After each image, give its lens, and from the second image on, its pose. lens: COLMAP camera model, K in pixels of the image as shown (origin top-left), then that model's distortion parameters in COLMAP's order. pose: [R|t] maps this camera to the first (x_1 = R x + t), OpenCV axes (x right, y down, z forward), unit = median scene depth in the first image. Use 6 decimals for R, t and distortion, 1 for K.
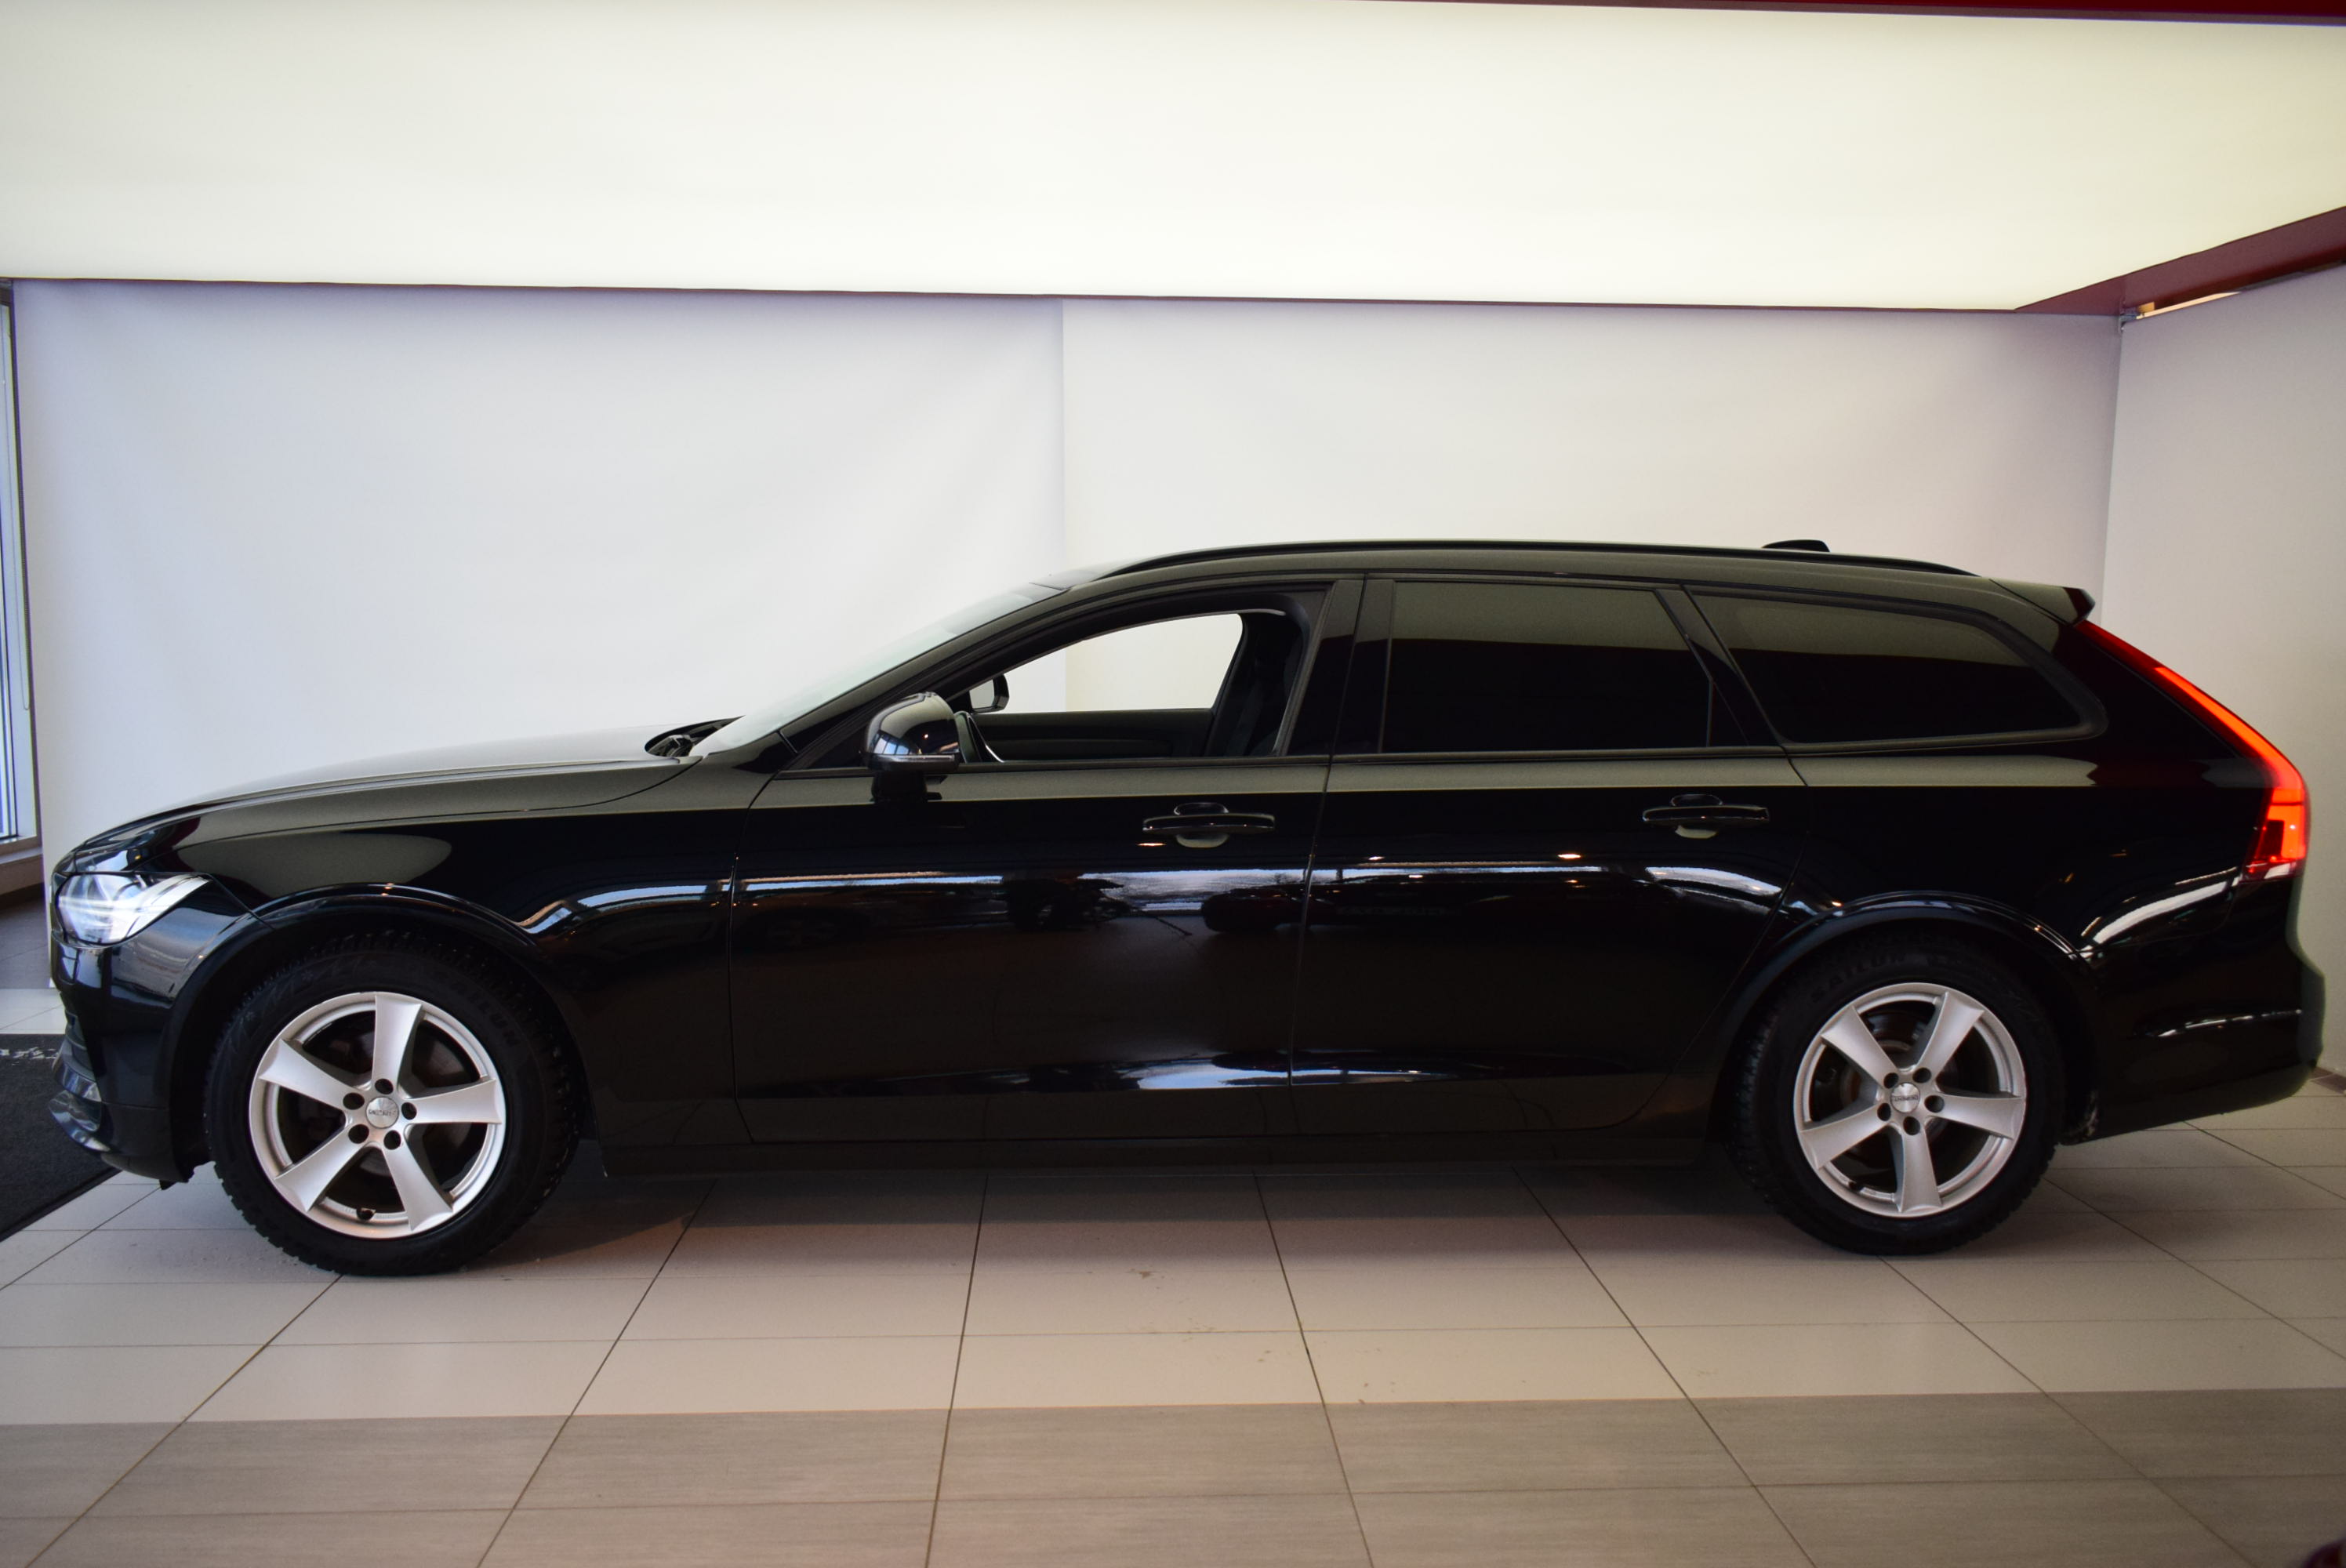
lens RADIAL K [[1964.9, 0, 1176.5], [0, 1964.9, 779.2], [0, 0, 1]] dist [-0.019130, -0.011298]
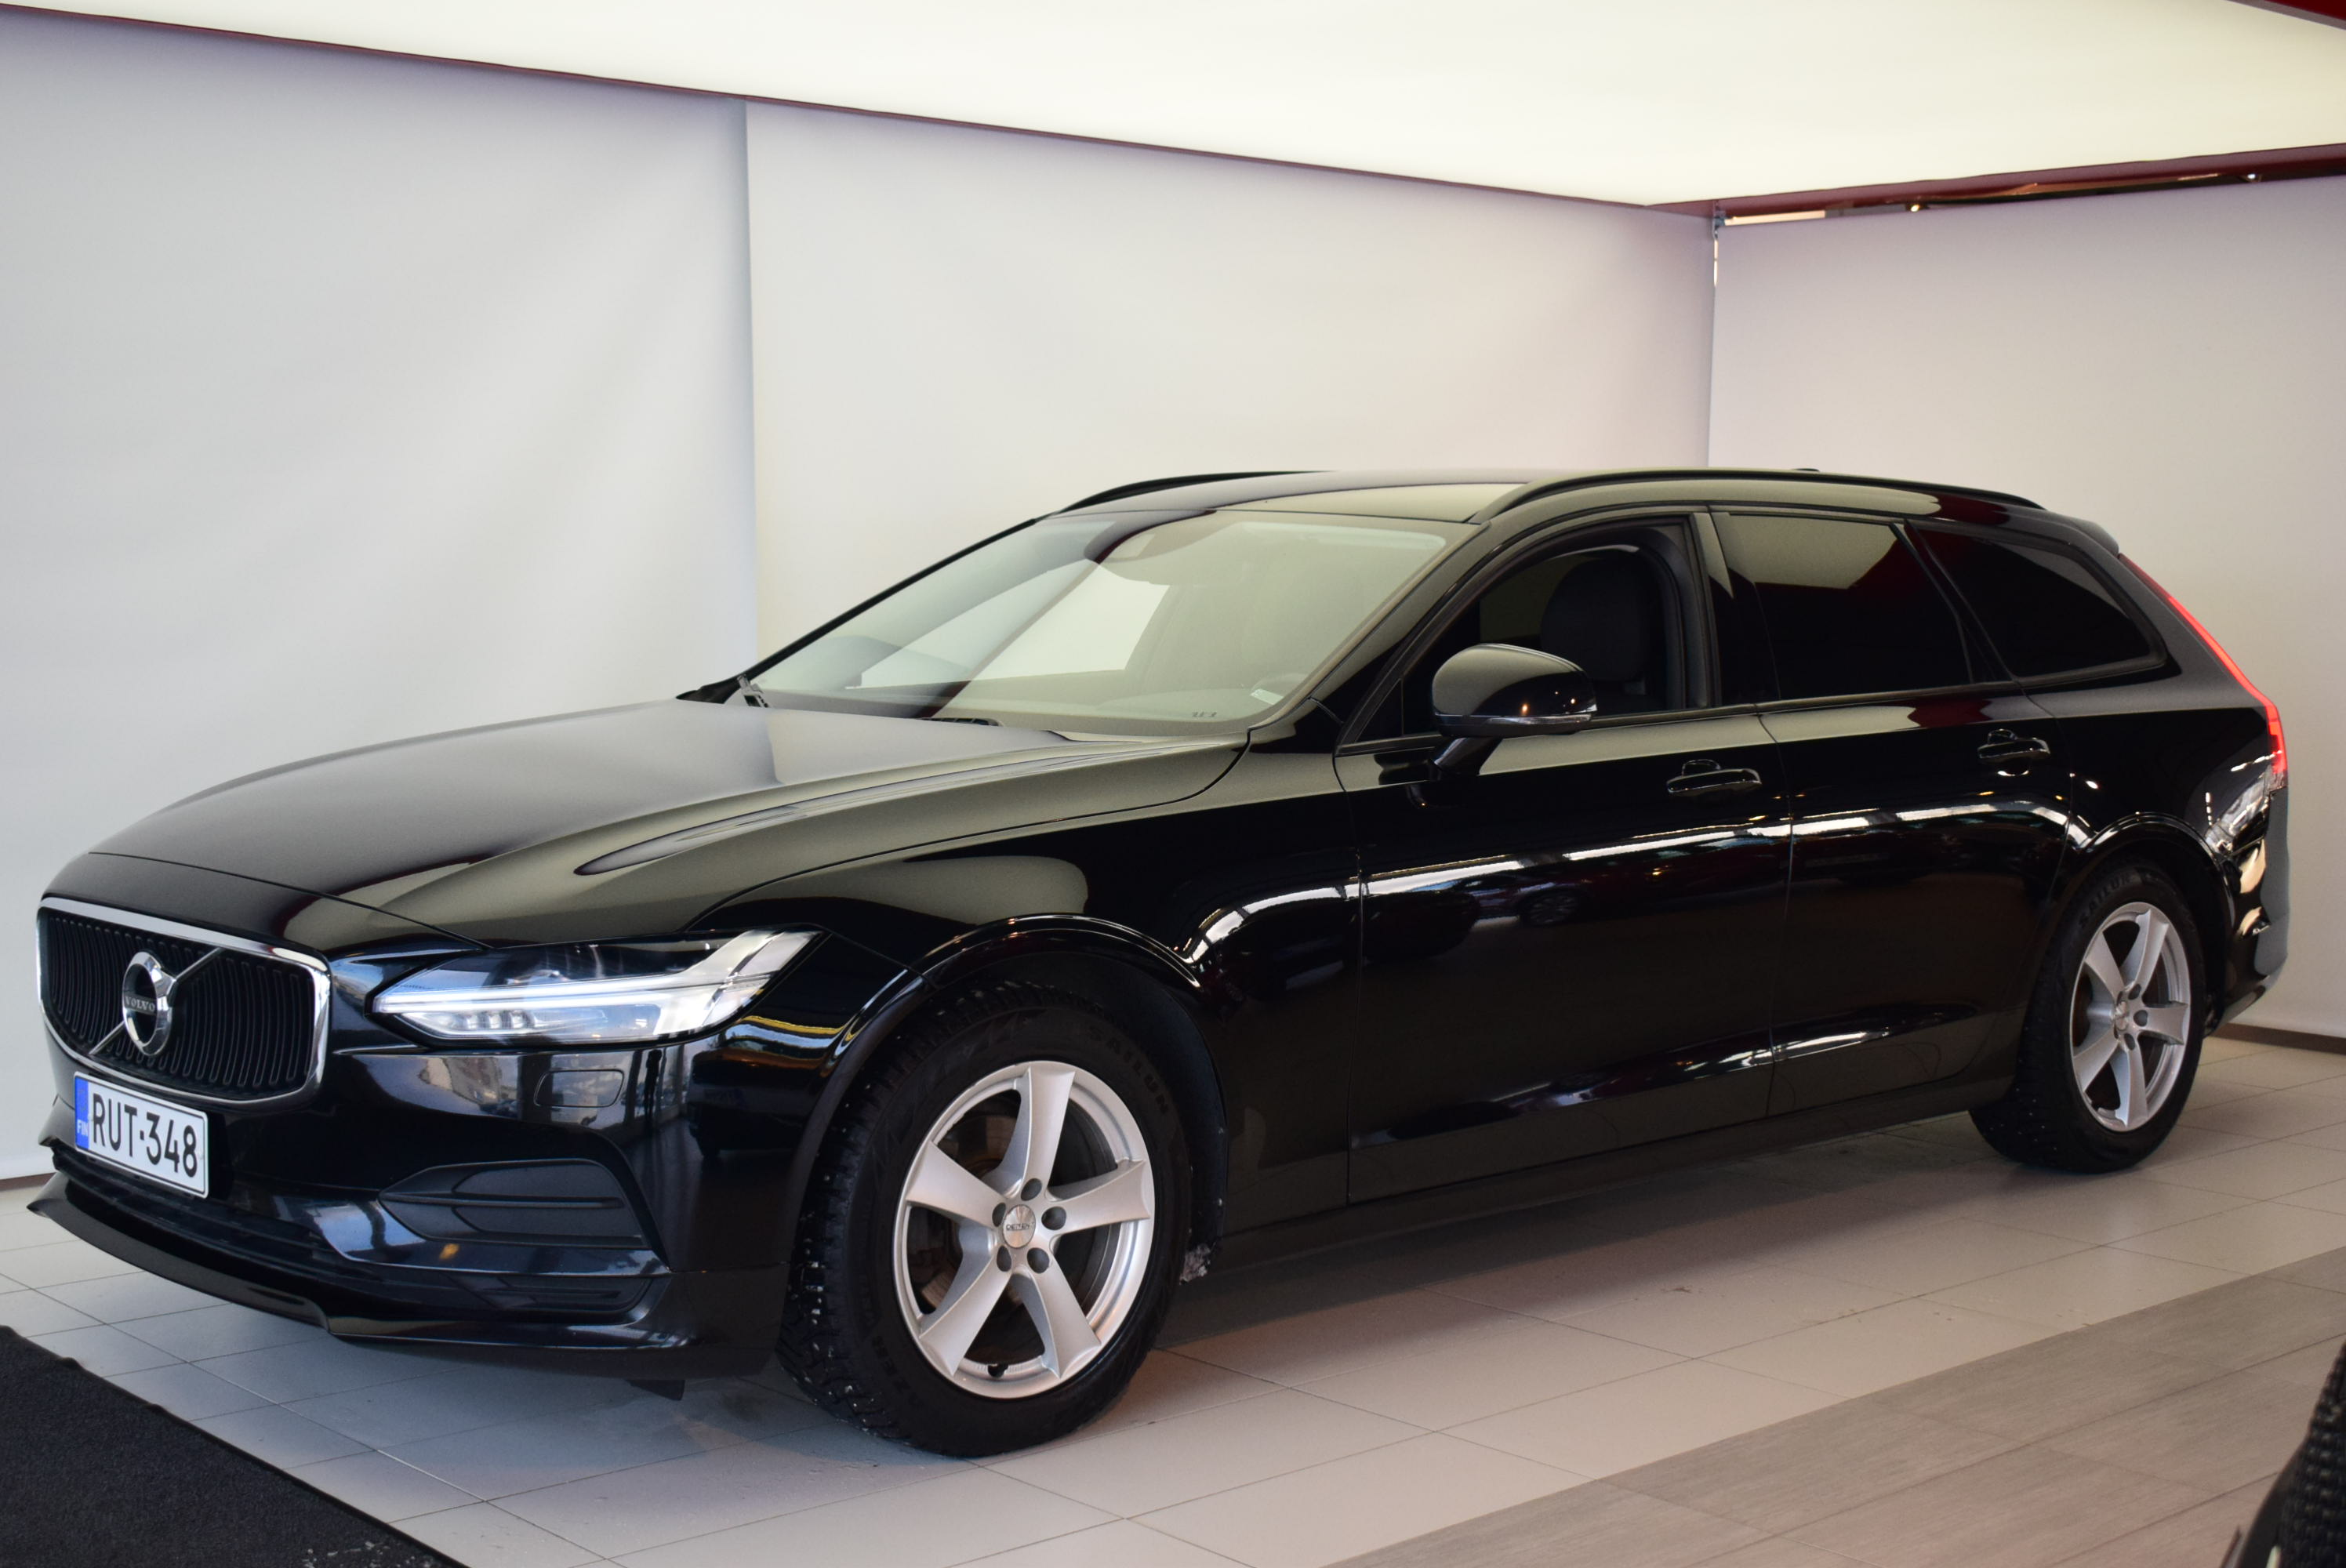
lens RADIAL K [[3148.0, 0, 1174.1], [0, 3148.0, 796.0], [0, 0, 1]] dist [-0.079316, 0.000000]
pose [[0.781869, -0.057177, 0.620816, -1.087545], [0.067256, 0.997710, 0.007185, 0.002322], [-0.619805, 0.036136, 0.783923, 0.020081]]
